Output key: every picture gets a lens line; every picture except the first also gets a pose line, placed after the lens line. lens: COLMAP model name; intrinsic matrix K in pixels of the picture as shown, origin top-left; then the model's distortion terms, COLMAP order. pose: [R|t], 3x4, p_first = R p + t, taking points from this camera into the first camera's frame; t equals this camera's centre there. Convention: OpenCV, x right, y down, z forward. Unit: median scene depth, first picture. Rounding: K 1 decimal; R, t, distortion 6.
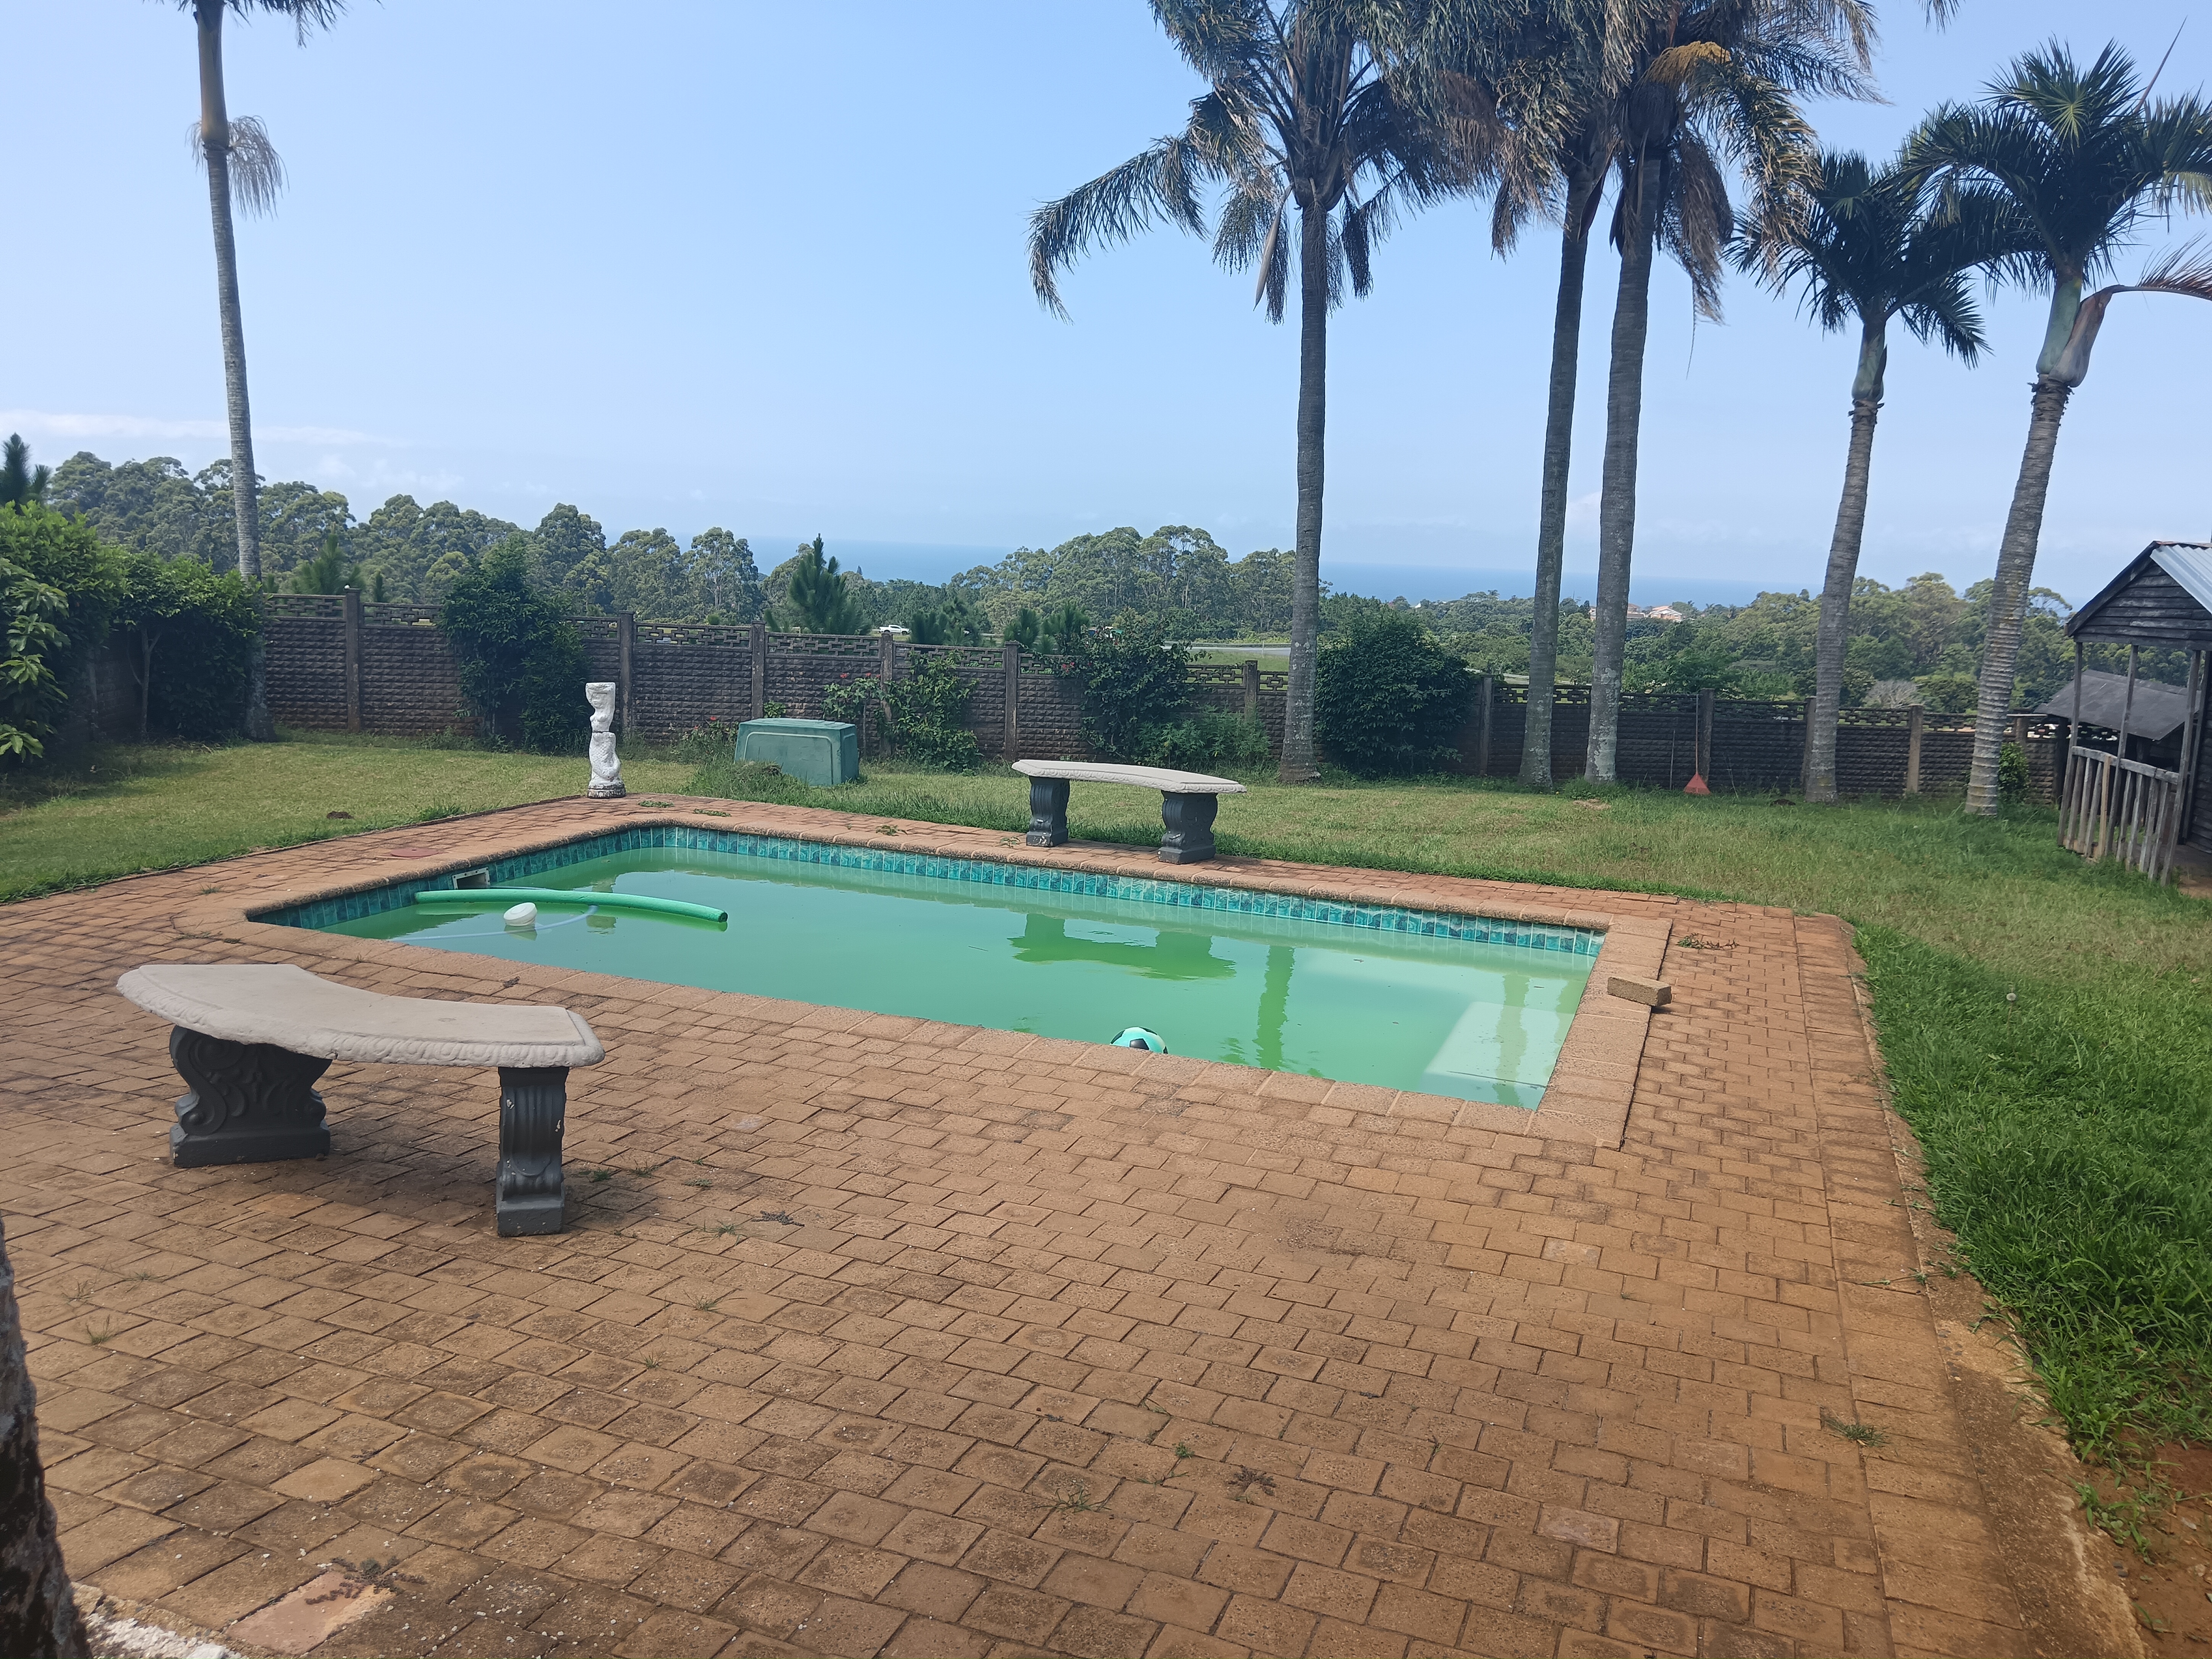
lens RADIAL K [[1691.2, 0, 1102.0], [0, 1691.2, 830.4], [0, 0, 1]] dist [0.007849, -0.021752]
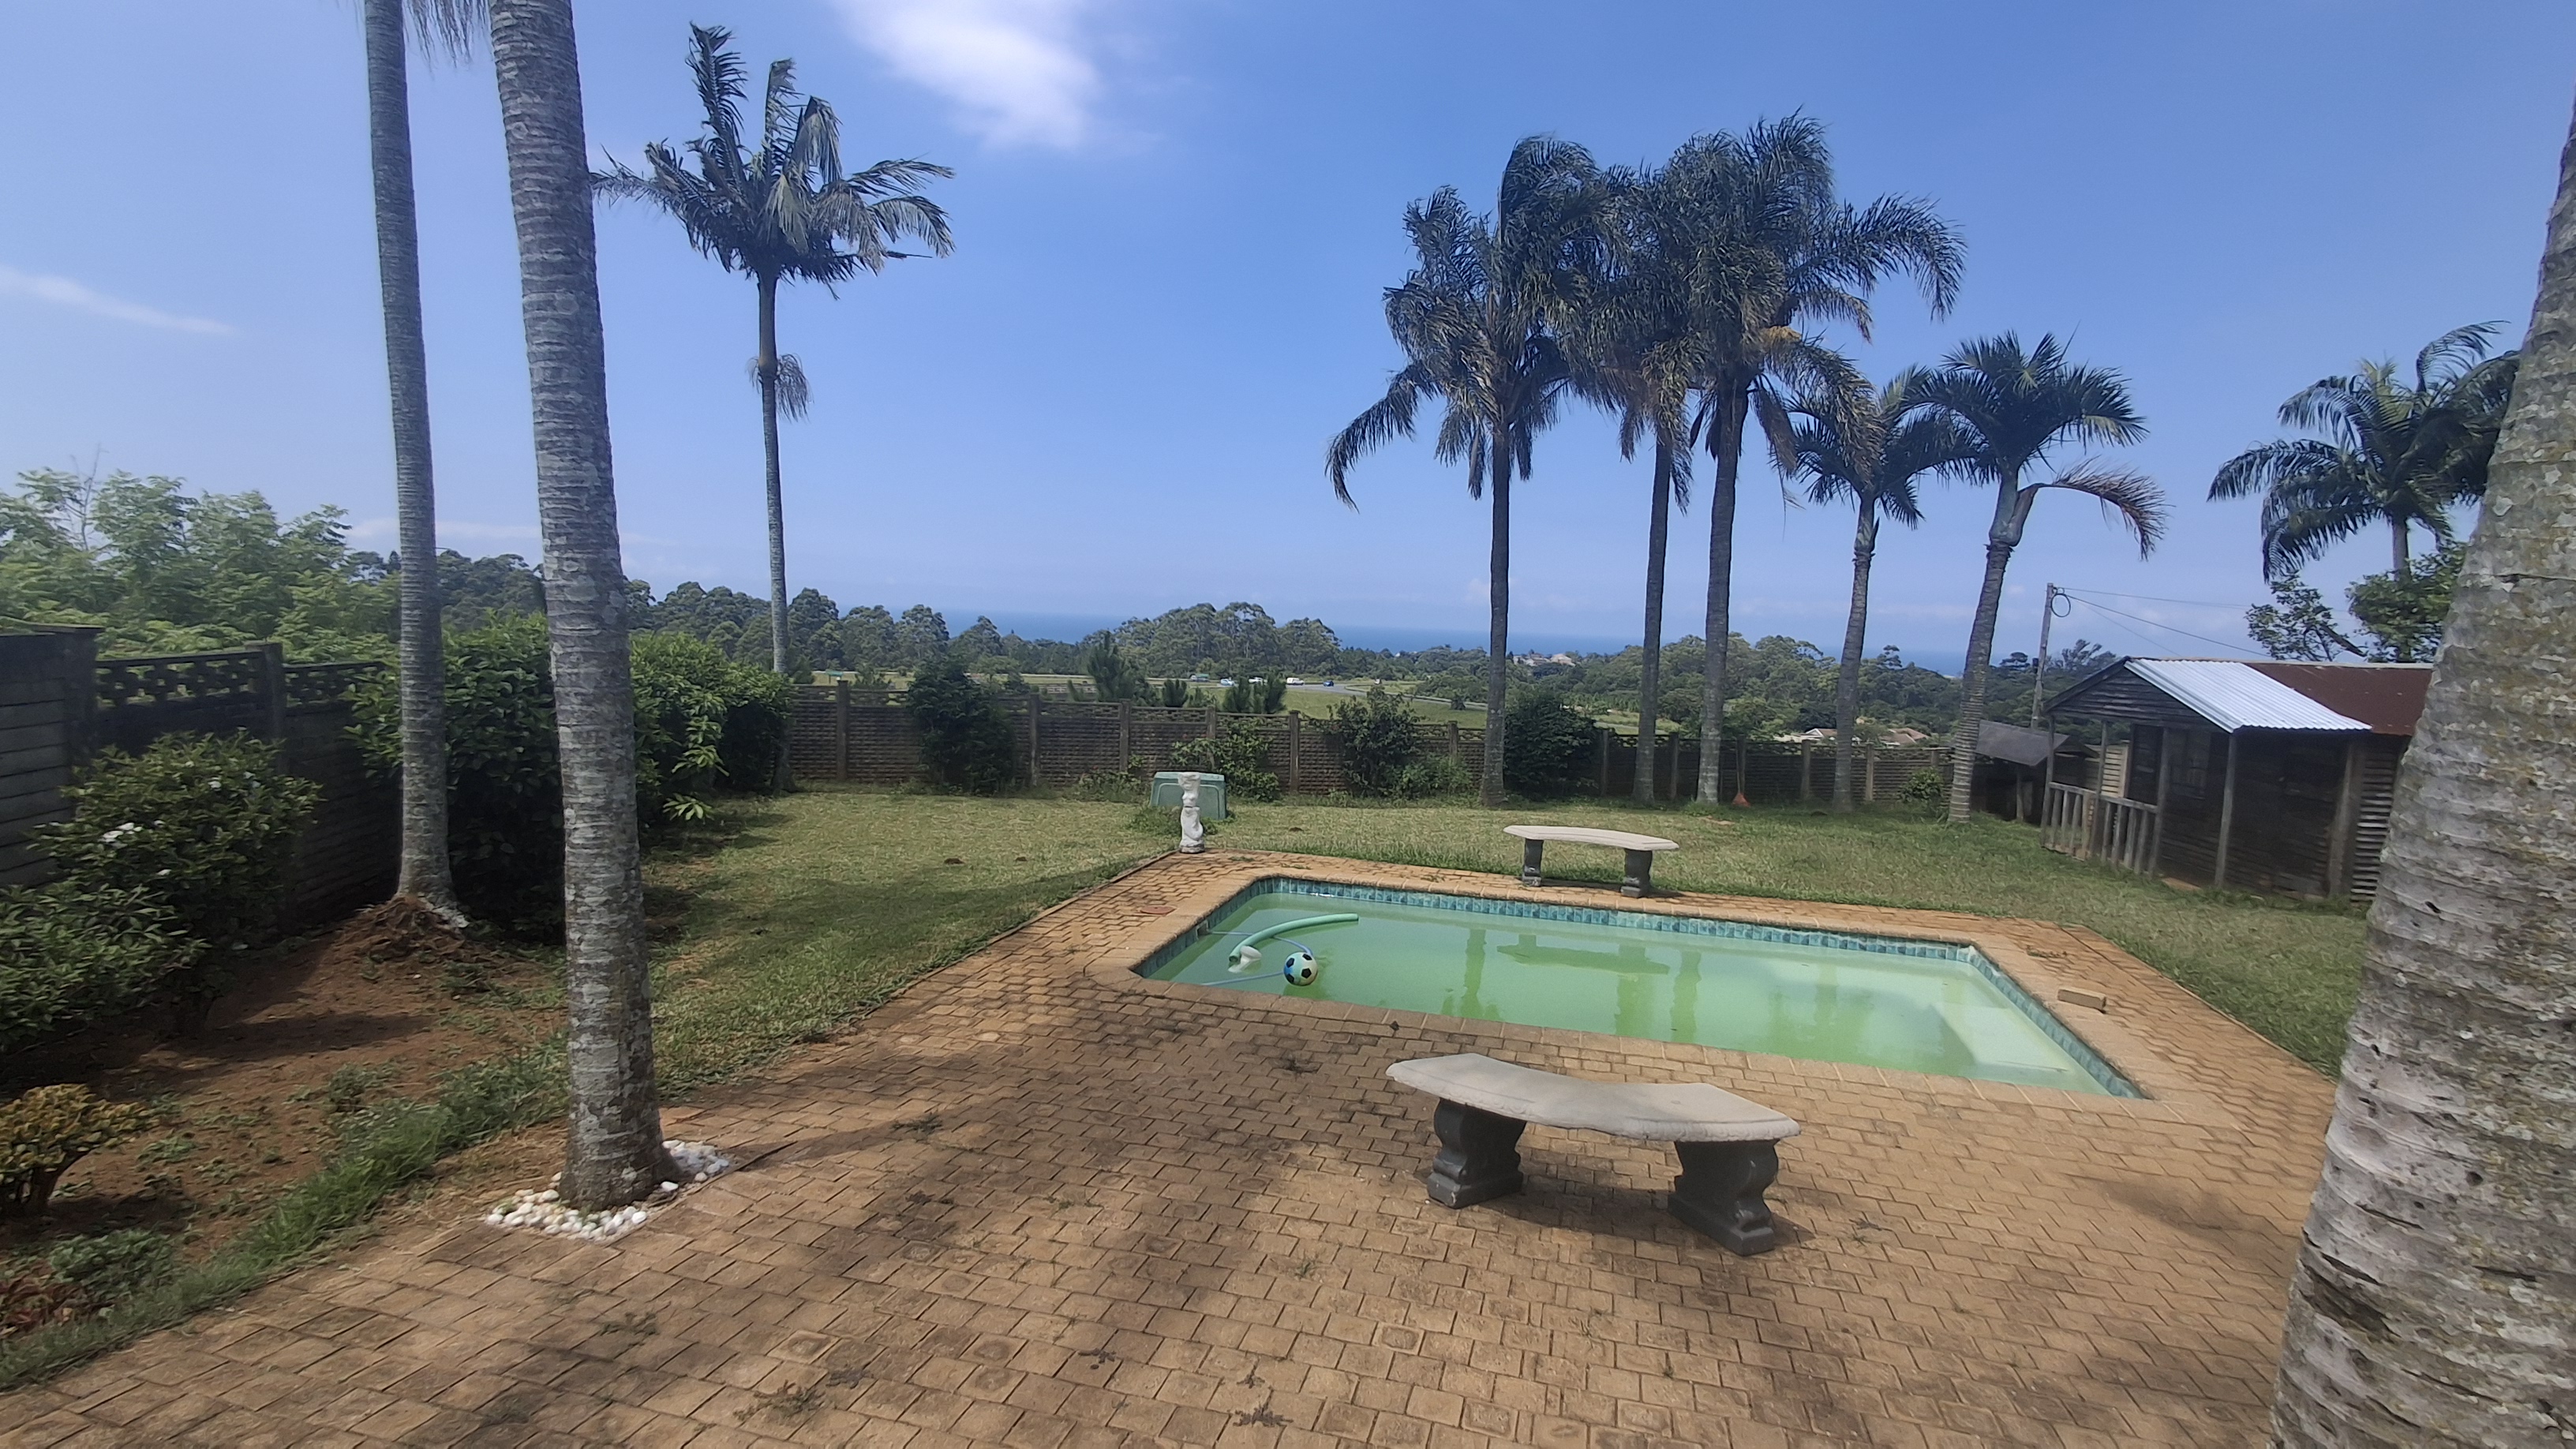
lens RADIAL K [[1177.1, 0, 1288.4], [0, 1177.1, 722.1], [0, 0, 1]] dist [-0.005797, 0.001900]
pose [[0.995847, -0.010420, 0.090444, -0.179967], [0.017188, 0.997082, -0.074382, -0.032094], [-0.089405, 0.075628, 0.993120, 0.000157]]
